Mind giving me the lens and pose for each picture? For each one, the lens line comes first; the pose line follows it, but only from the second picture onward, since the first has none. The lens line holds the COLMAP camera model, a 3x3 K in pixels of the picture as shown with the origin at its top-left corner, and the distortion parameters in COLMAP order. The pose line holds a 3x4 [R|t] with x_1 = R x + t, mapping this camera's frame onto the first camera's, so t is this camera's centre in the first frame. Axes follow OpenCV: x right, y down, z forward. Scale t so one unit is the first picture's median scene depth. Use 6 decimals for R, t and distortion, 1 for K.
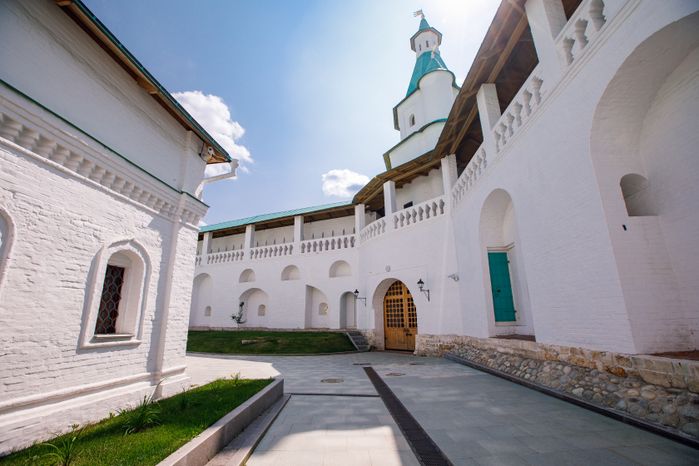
lens RADIAL K [[323.4, 0, 349.5], [0, 323.4, 233.0], [0, 0, 1]] dist [-0.059207, 0.024330]
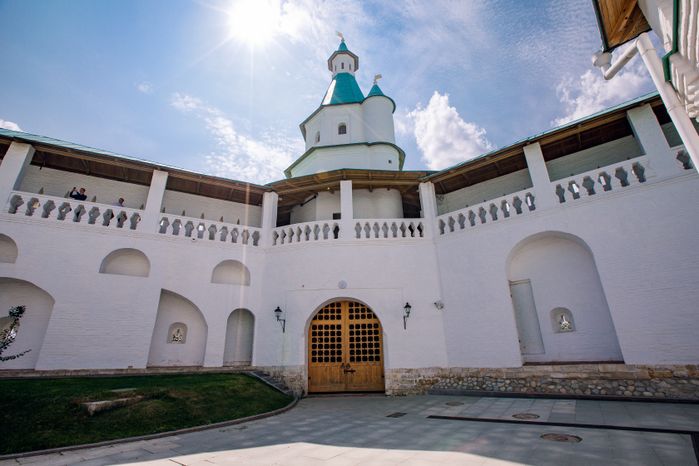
lens RADIAL K [[323.4, 0, 349.5], [0, 323.4, 233.0], [0, 0, 1]] dist [-0.059207, 0.024330]
pose [[0.601648, 0.282124, 0.747279, -0.476403], [-0.198710, 0.959000, -0.202071, 0.140347], [-0.773650, -0.026917, 0.633042, 0.478570]]
